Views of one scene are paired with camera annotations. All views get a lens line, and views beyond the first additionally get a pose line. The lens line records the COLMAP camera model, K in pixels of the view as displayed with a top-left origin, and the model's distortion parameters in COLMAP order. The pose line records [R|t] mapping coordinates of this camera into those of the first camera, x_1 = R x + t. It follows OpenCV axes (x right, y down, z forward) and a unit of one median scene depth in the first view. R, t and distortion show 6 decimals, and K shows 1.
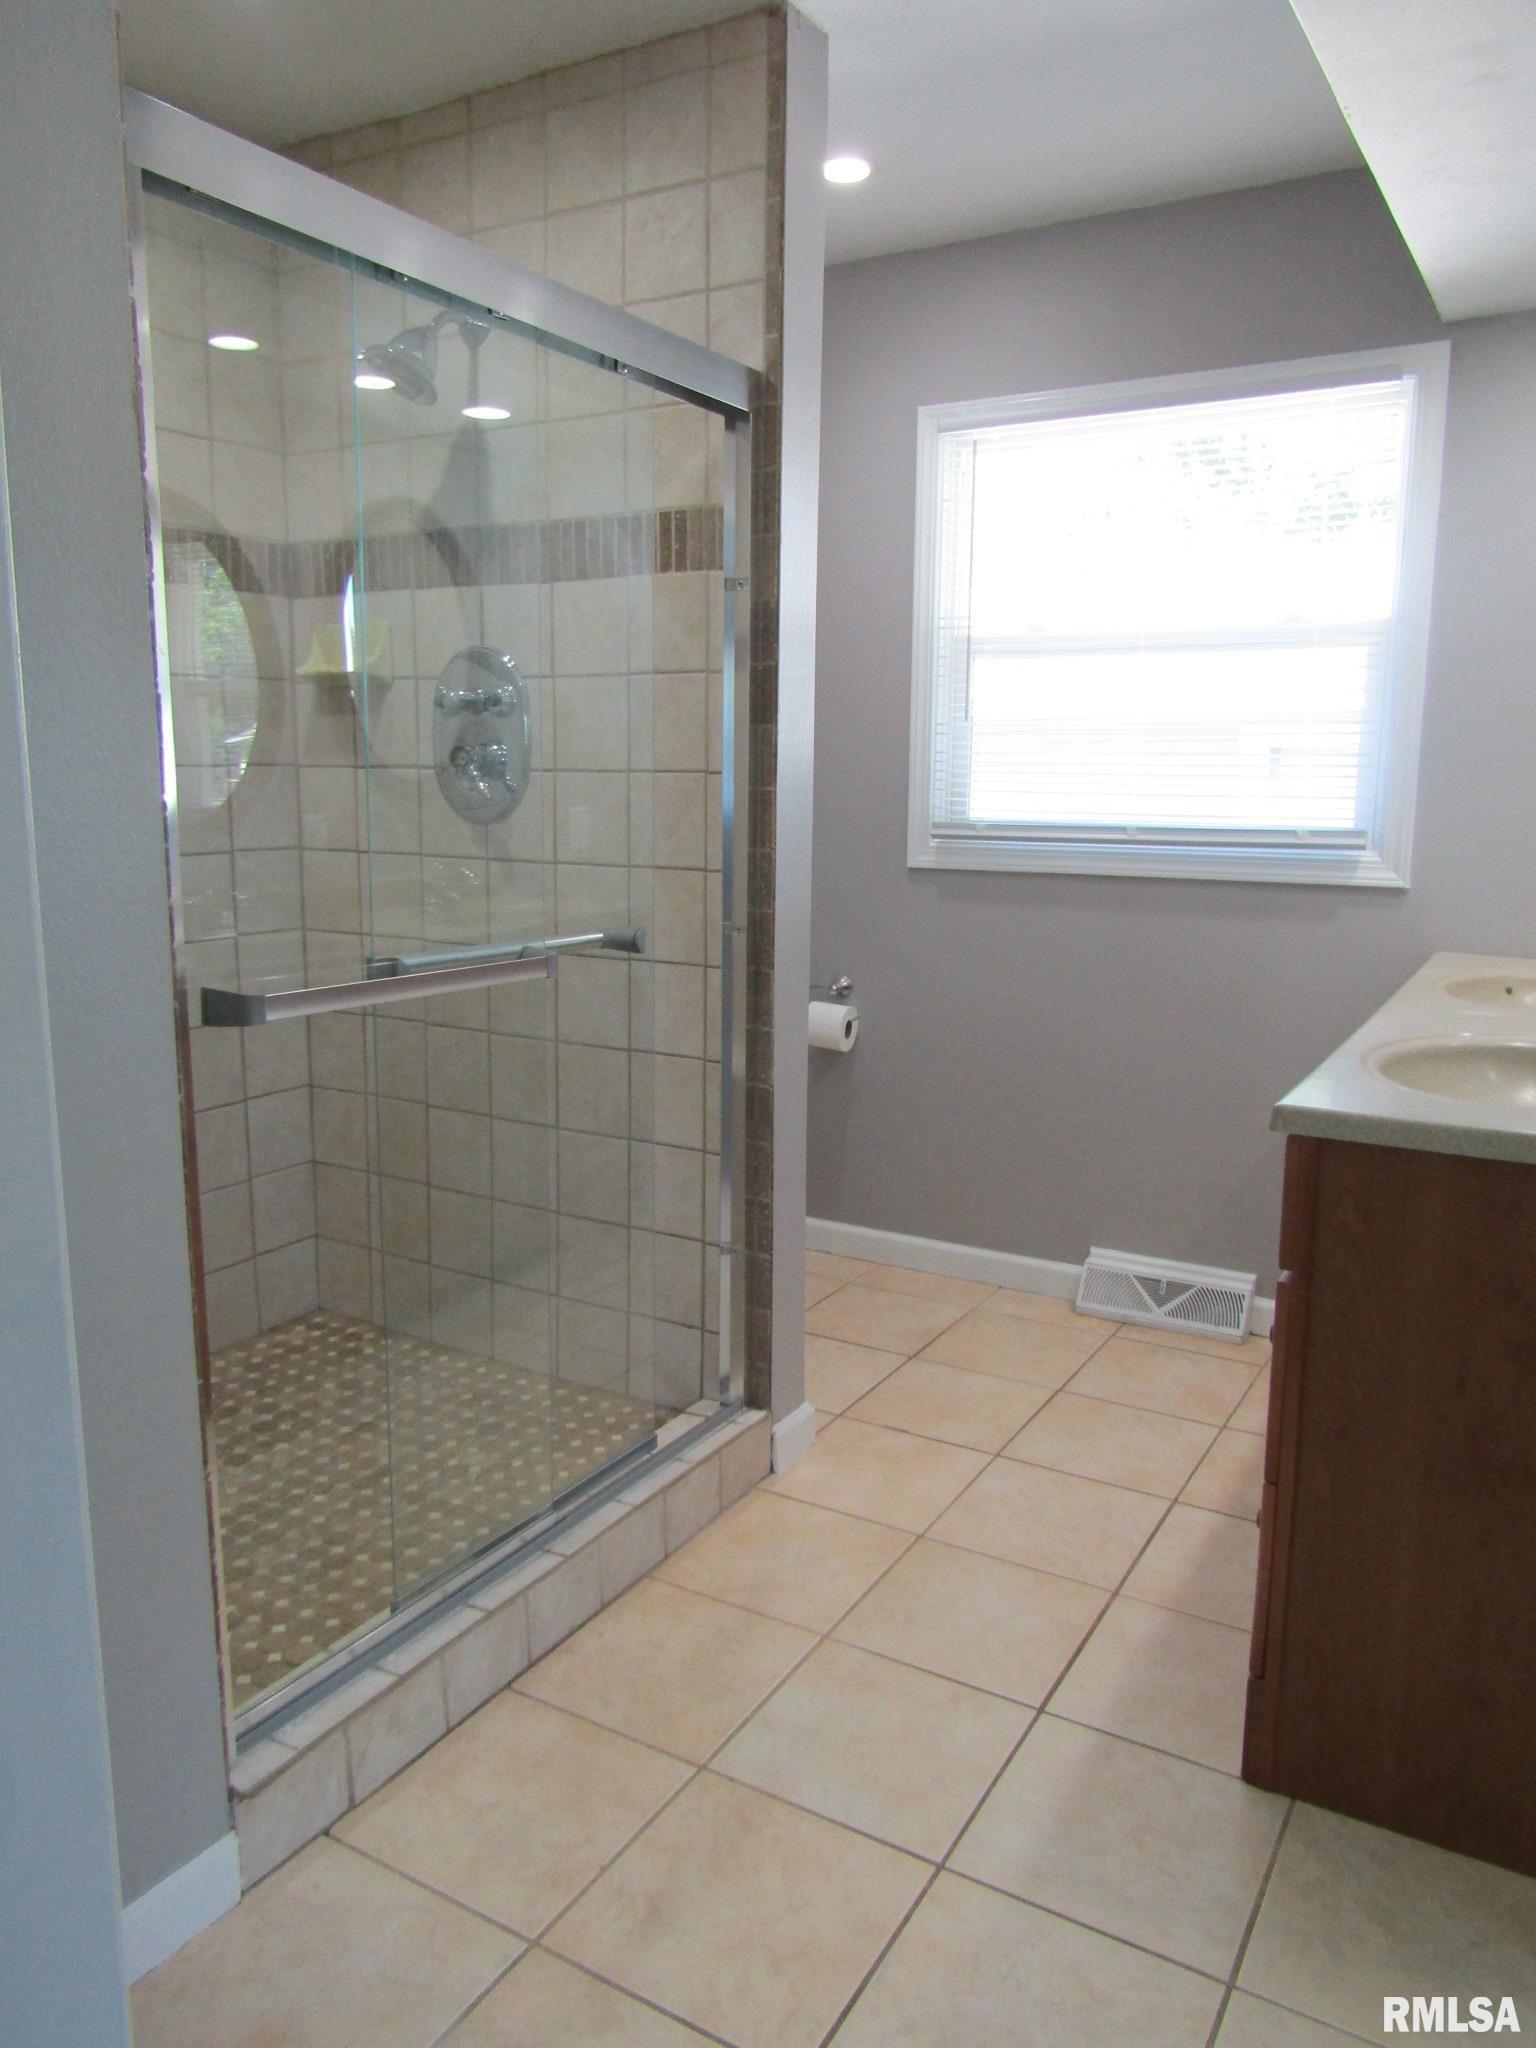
lens RADIAL K [[1456.8, 0, 770.9], [0, 1456.8, 1027.4], [0, 0, 1]] dist [-0.009292, -0.002255]
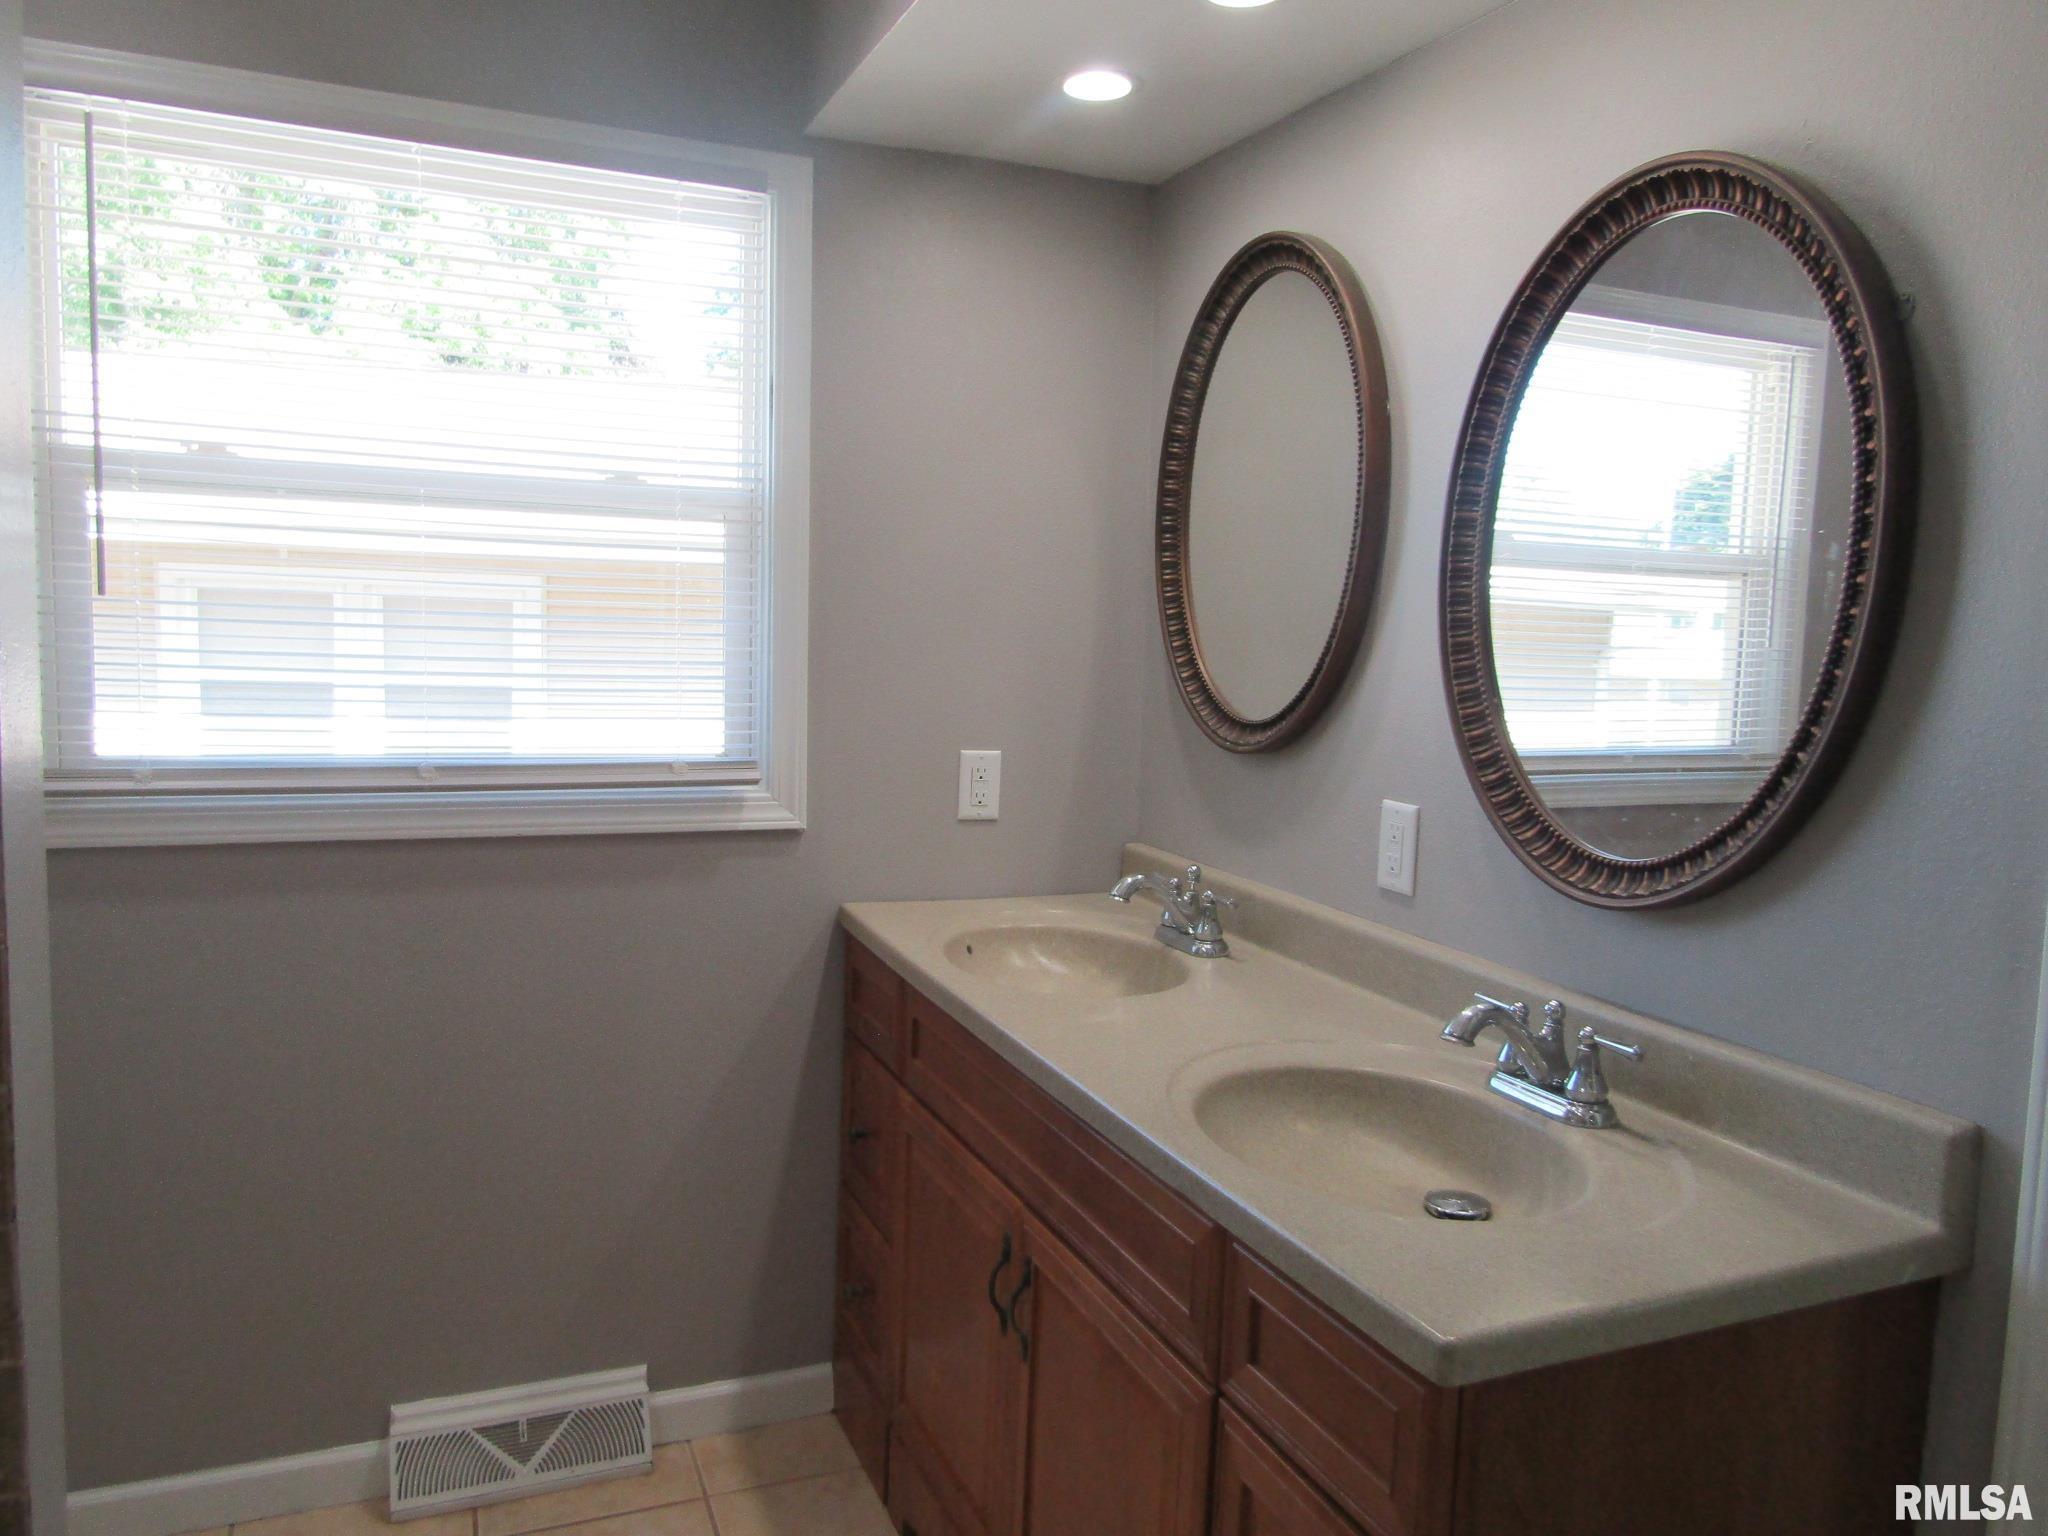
lens RADIAL K [[1456.8, 0, 1022.9], [0, 1456.8, 773.3], [0, 0, 1]] dist [-0.009292, -0.002255]
pose [[0.586352, -0.065474, 0.807406, -0.123362], [0.112425, 0.993660, -0.001068, -0.101545], [-0.802217, 0.091399, 0.589995, 0.389018]]
